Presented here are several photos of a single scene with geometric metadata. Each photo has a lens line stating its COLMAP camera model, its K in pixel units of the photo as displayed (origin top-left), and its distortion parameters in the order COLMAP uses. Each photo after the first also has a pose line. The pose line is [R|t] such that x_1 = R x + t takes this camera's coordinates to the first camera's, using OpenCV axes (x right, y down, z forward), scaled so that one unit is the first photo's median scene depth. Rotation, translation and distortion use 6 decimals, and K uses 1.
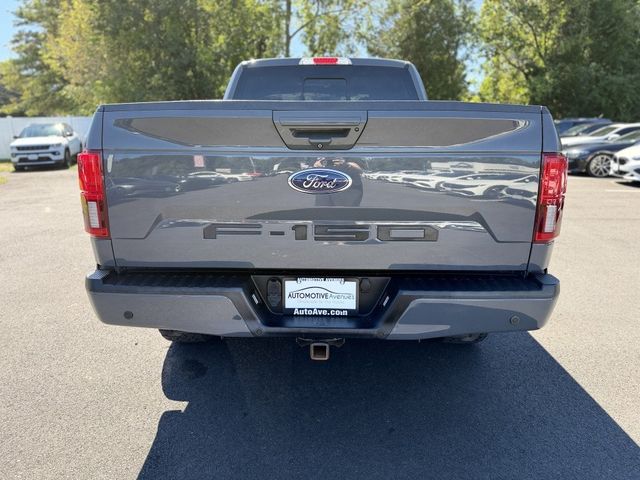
lens RADIAL K [[448.0, 0, 318.5], [0, 448.0, 242.3], [0, 0, 1]] dist [-0.001559, -0.005226]
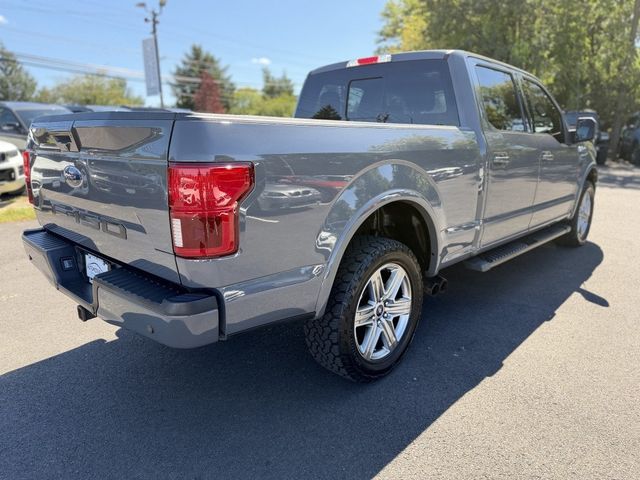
lens RADIAL K [[448.0, 0, 321.4], [0, 448.0, 242.8], [0, 0, 1]] dist [-0.001559, -0.005226]
pose [[0.734414, 0.159947, -0.659586, 0.103261], [-0.158129, 0.985414, 0.062891, -0.011032], [0.660024, 0.058112, 0.748994, 0.039697]]
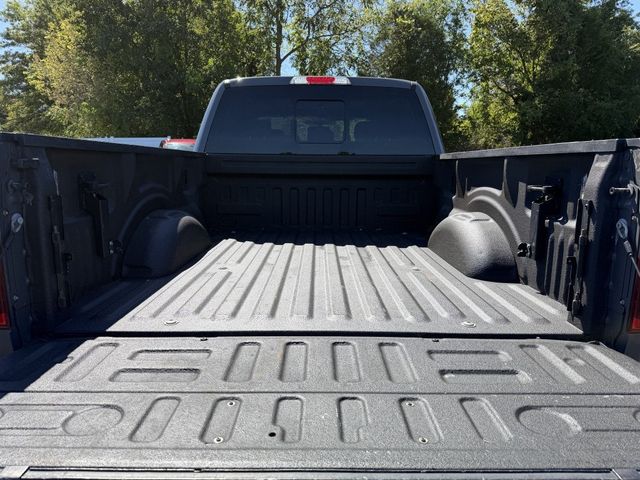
lens RADIAL K [[448.0, 0, 320.1], [0, 448.0, 239.1], [0, 0, 1]] dist [-0.001559, -0.005226]
pose [[0.999683, 0.000238, 0.025191, -0.001243], [0.001112, 0.998565, -0.053549, -0.008107], [-0.025168, 0.053560, 0.998247, 0.024156]]
